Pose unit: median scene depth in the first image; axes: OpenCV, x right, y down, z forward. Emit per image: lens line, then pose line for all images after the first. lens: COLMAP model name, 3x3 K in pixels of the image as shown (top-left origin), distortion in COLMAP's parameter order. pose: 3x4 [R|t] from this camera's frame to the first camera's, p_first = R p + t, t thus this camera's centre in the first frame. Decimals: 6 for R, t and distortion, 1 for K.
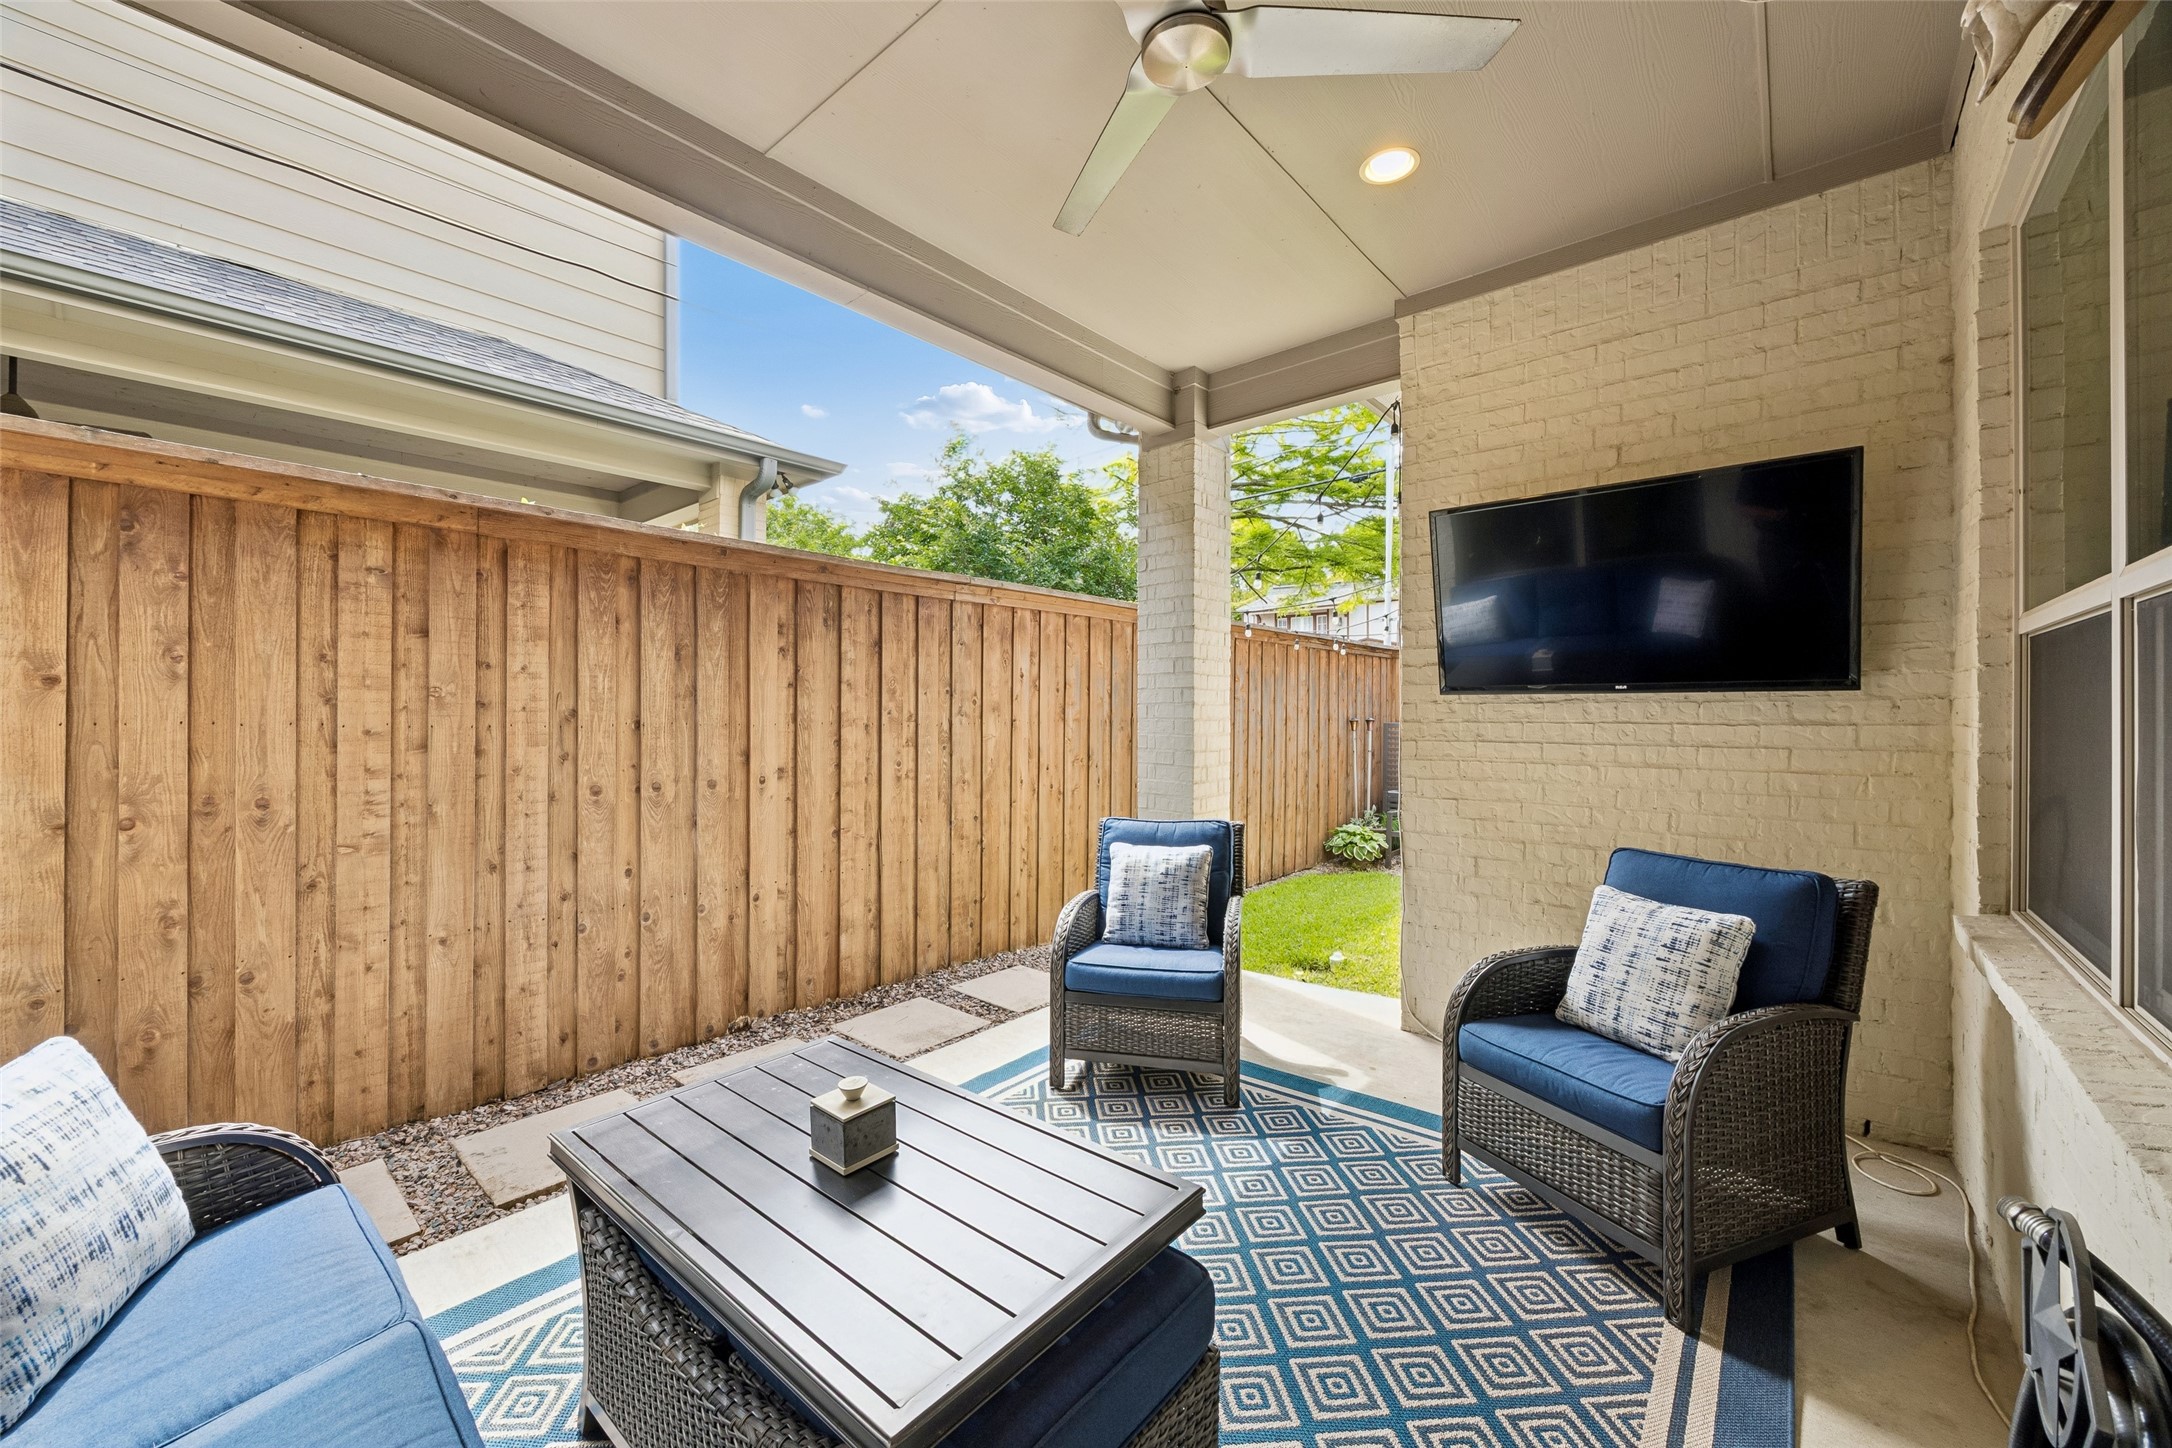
lens RADIAL K [[832.6, 0, 1080.9], [0, 832.6, 721.7], [0, 0, 1]] dist [-0.001259, -0.000169]
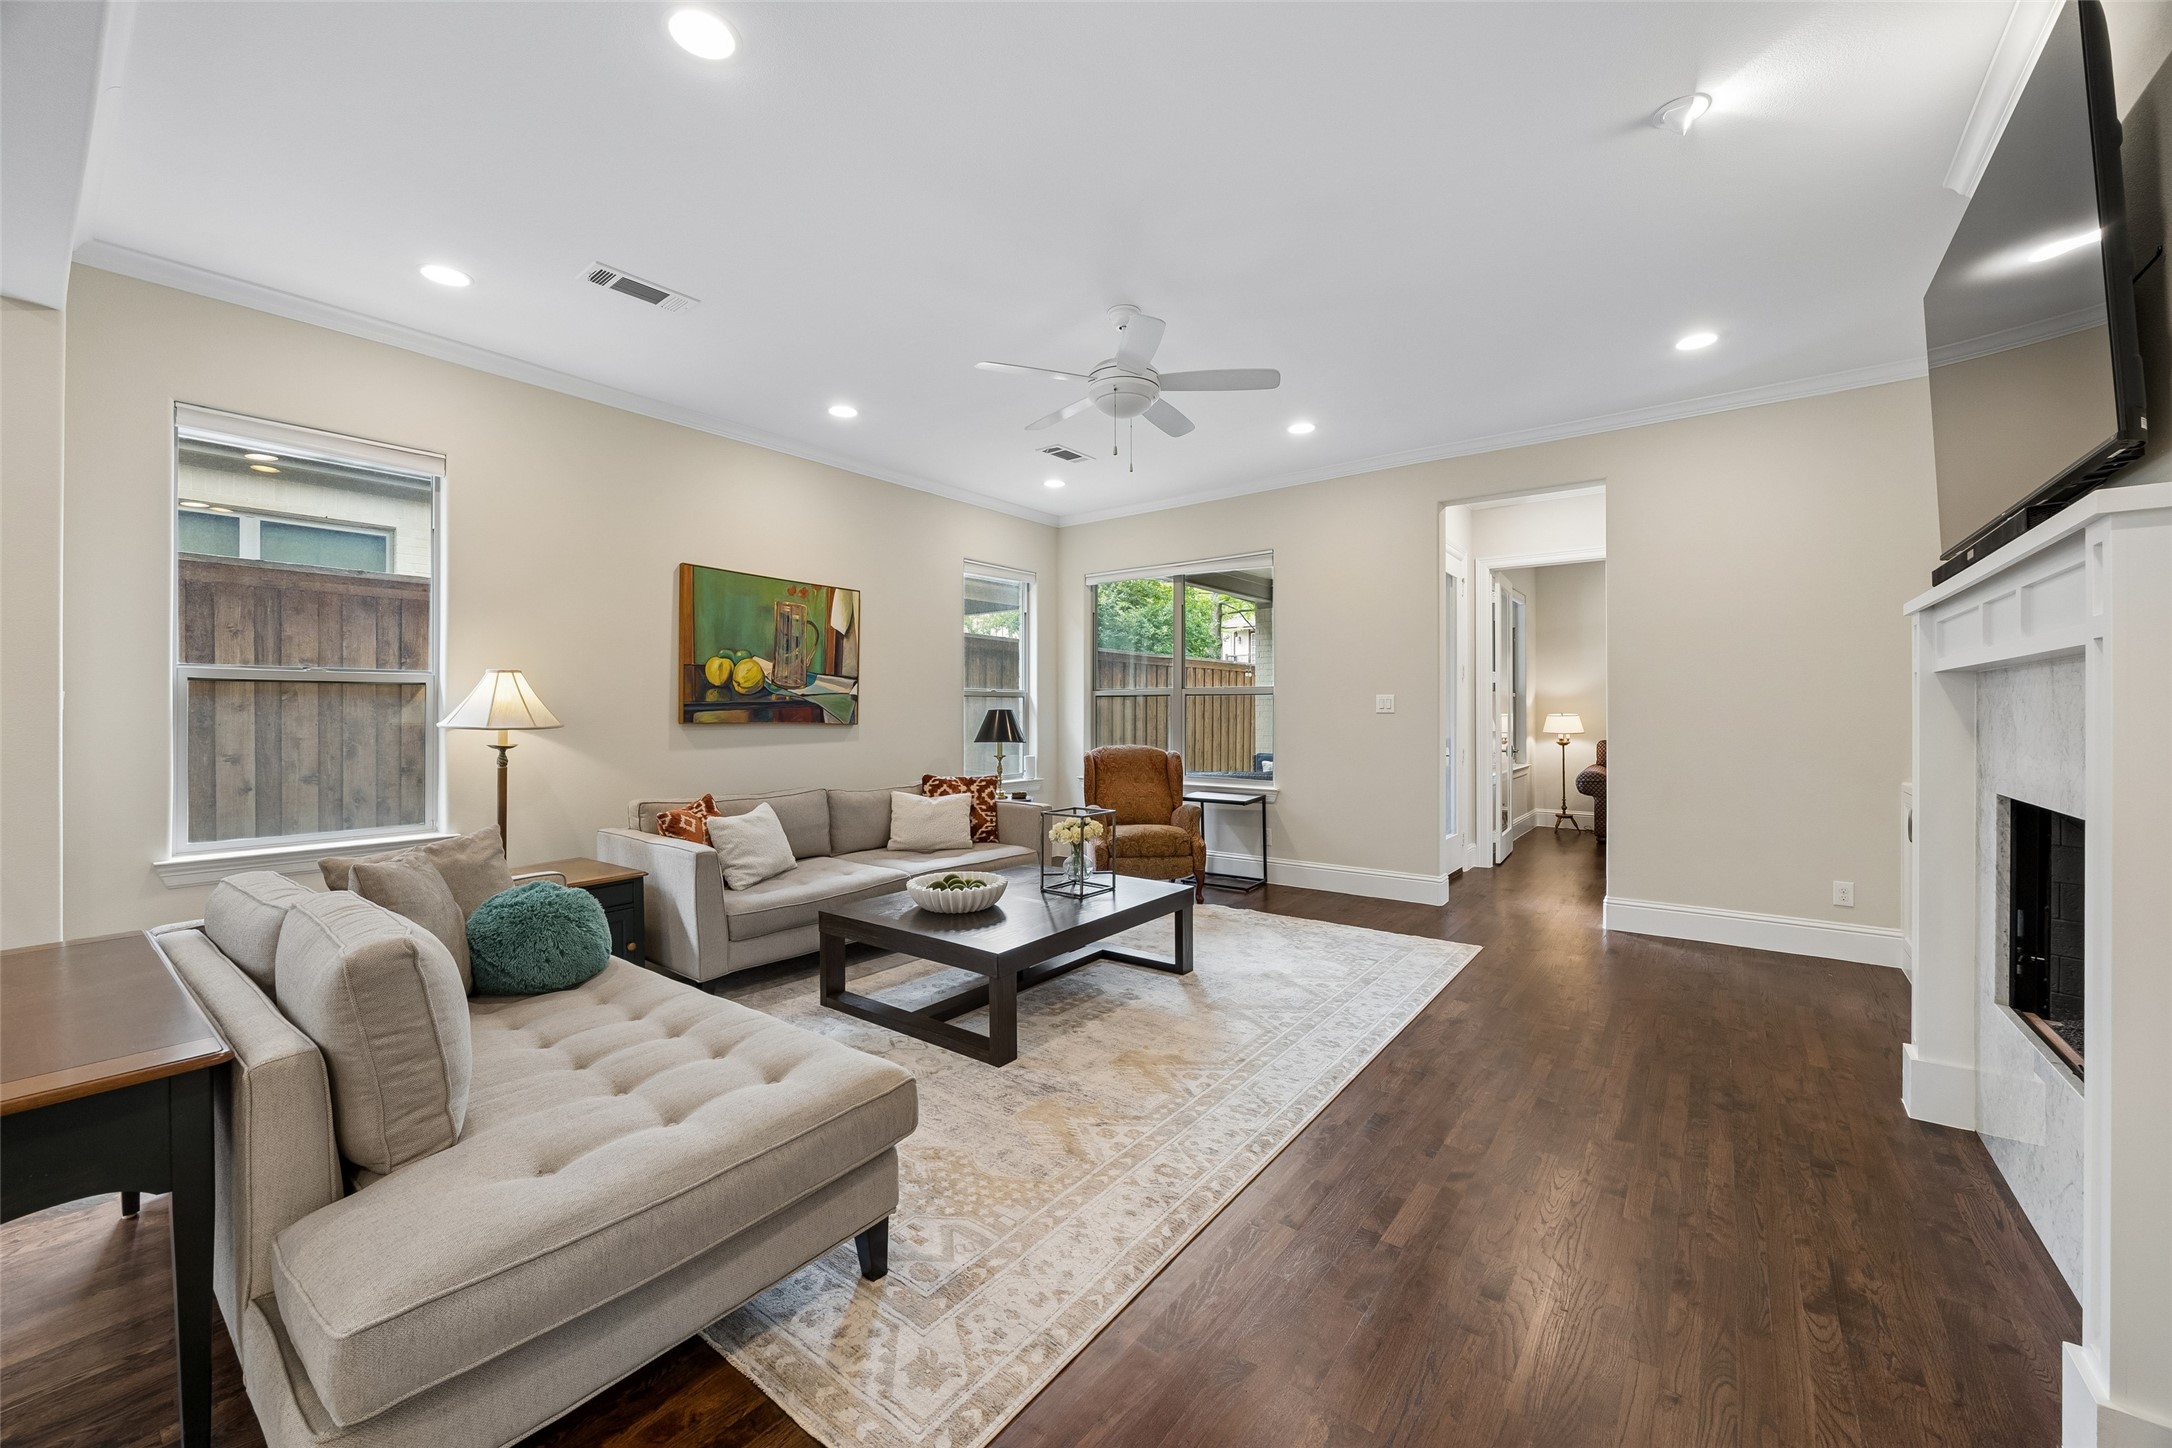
lens RADIAL K [[832.6, 0, 1080.9], [0, 832.6, 721.7], [0, 0, 1]] dist [-0.001259, -0.000169]
pose [[0.998710, 0.002332, 0.050717, -0.444764], [-0.002818, 0.999951, 0.009520, -0.011743], [-0.050692, -0.009651, 0.998668, -1.124040]]
